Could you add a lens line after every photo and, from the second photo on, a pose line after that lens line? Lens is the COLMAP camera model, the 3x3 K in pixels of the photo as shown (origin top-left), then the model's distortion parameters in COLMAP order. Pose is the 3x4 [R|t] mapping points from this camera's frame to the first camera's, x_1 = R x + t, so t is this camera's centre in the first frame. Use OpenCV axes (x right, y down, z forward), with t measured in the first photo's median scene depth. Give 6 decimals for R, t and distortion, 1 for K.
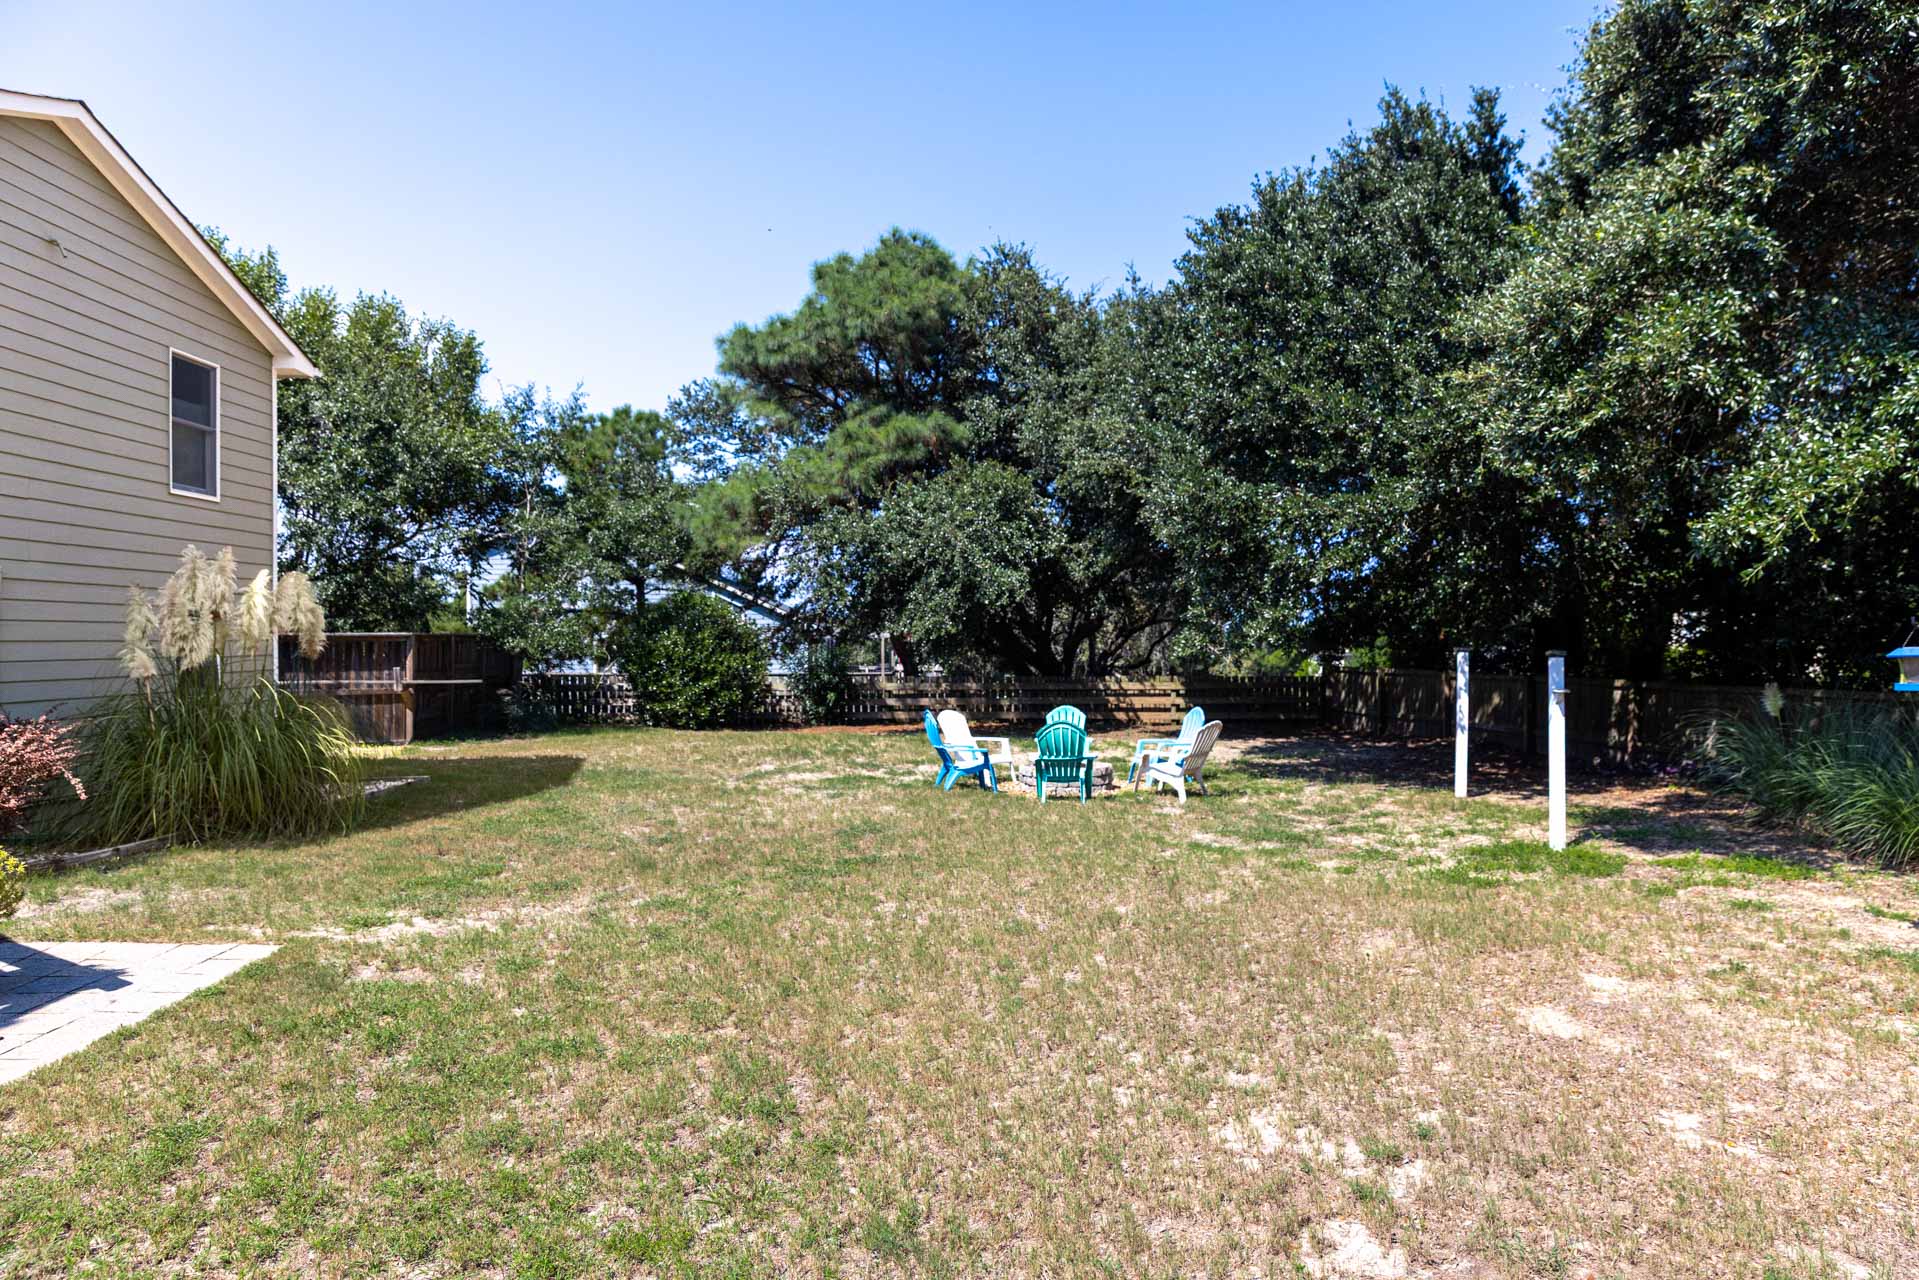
lens RADIAL K [[1285.8, 0, 961.9], [0, 1285.8, 648.8], [0, 0, 1]] dist [0.009562, -0.000356]
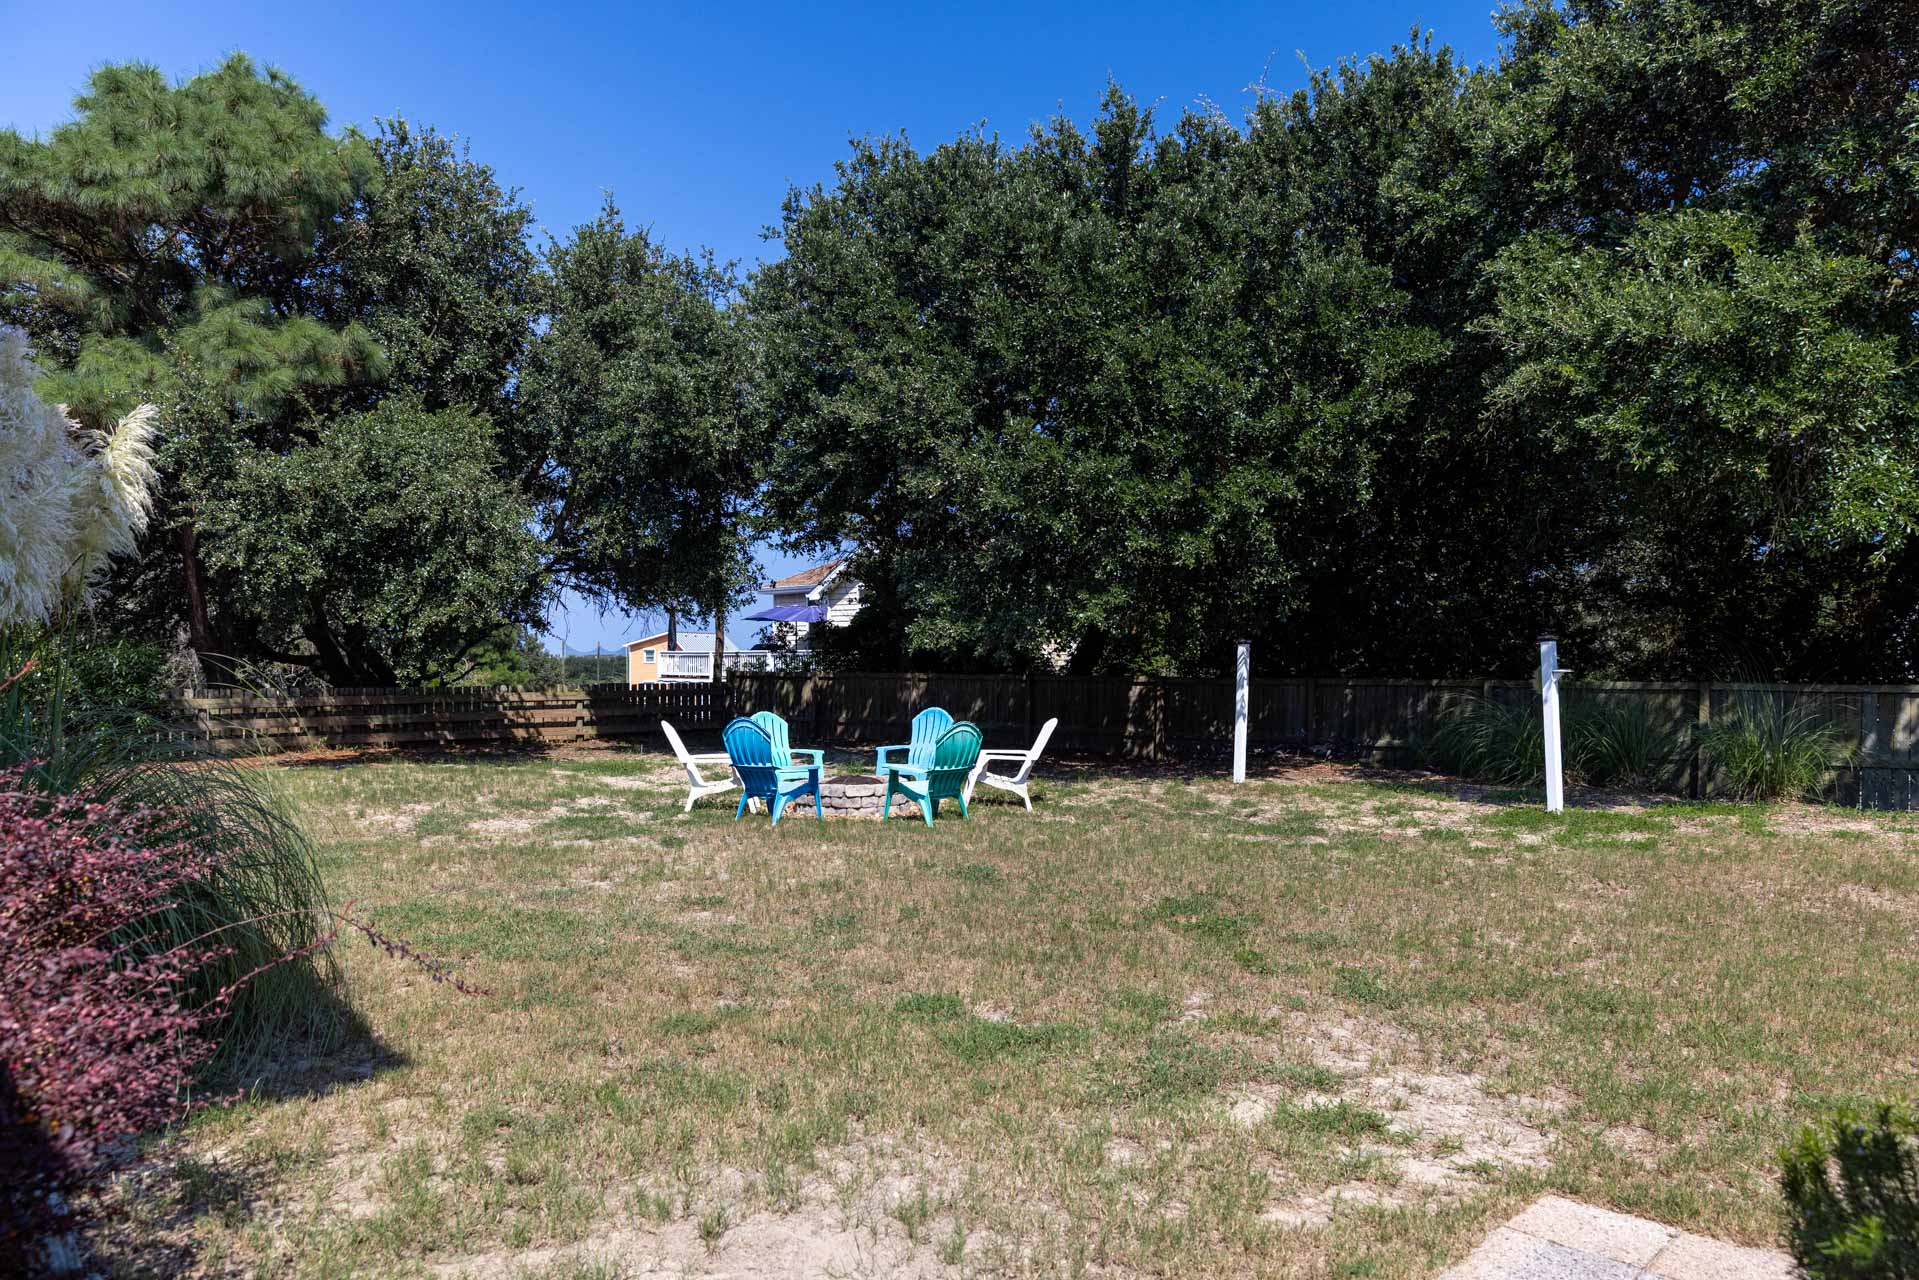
lens RADIAL K [[1285.8, 0, 961.9], [0, 1285.8, 645.9], [0, 0, 1]] dist [0.009562, -0.000356]
pose [[0.714145, 0.009338, 0.699935, -0.274325], [0.003538, 0.999850, -0.016949, 0.011961], [-0.699989, 0.014581, 0.714005, 0.228578]]
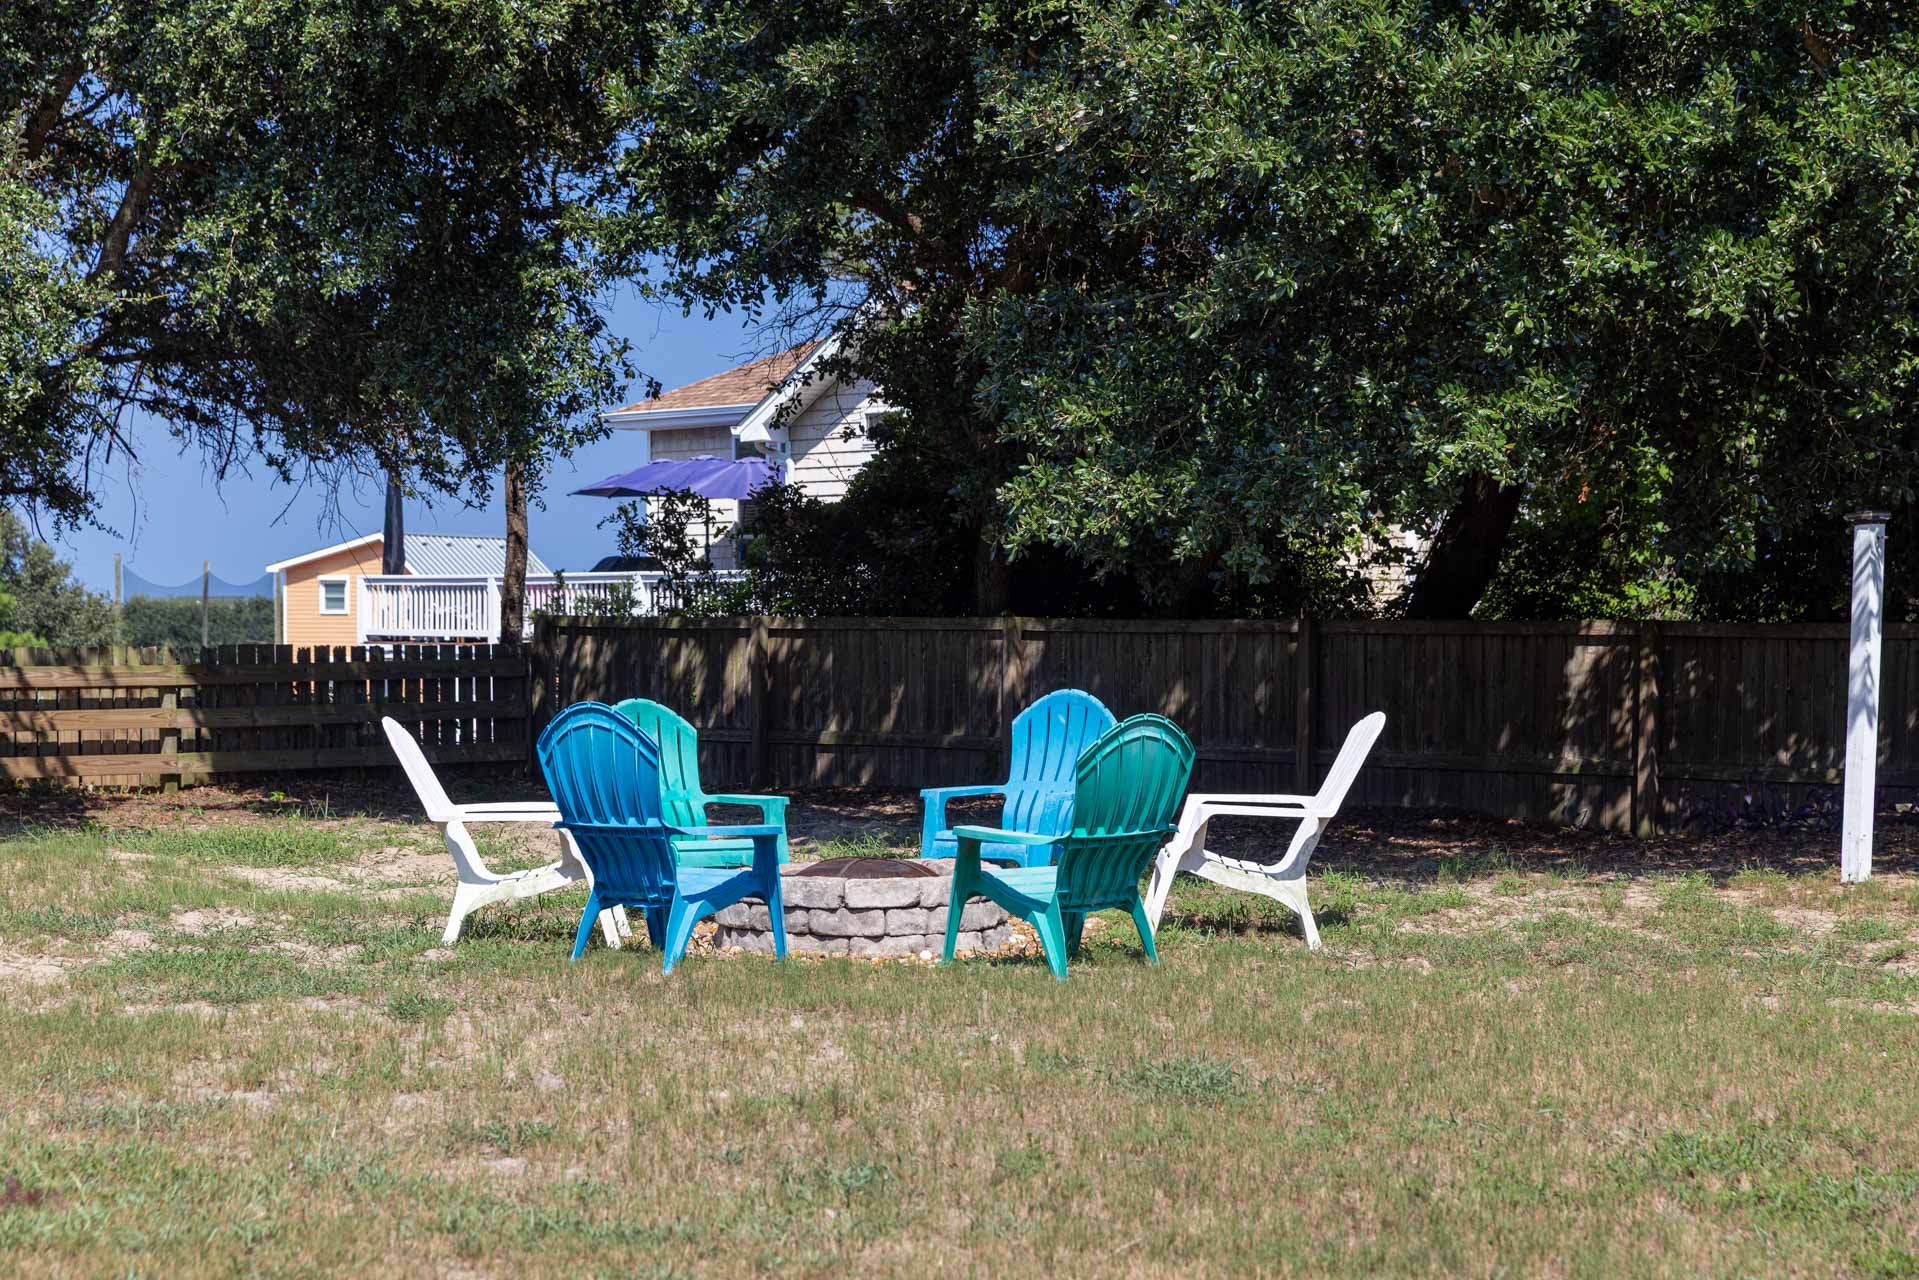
lens RADIAL K [[3308.1, 0, 956.7], [0, 3308.1, 657.7], [0, 0, 1]] dist [0.014037, 0.000000]
pose [[0.749124, -0.007889, 0.662383, -0.279326], [0.003750, 0.999964, 0.007669, 0.019695], [-0.662419, -0.003261, 0.749126, 0.226783]]
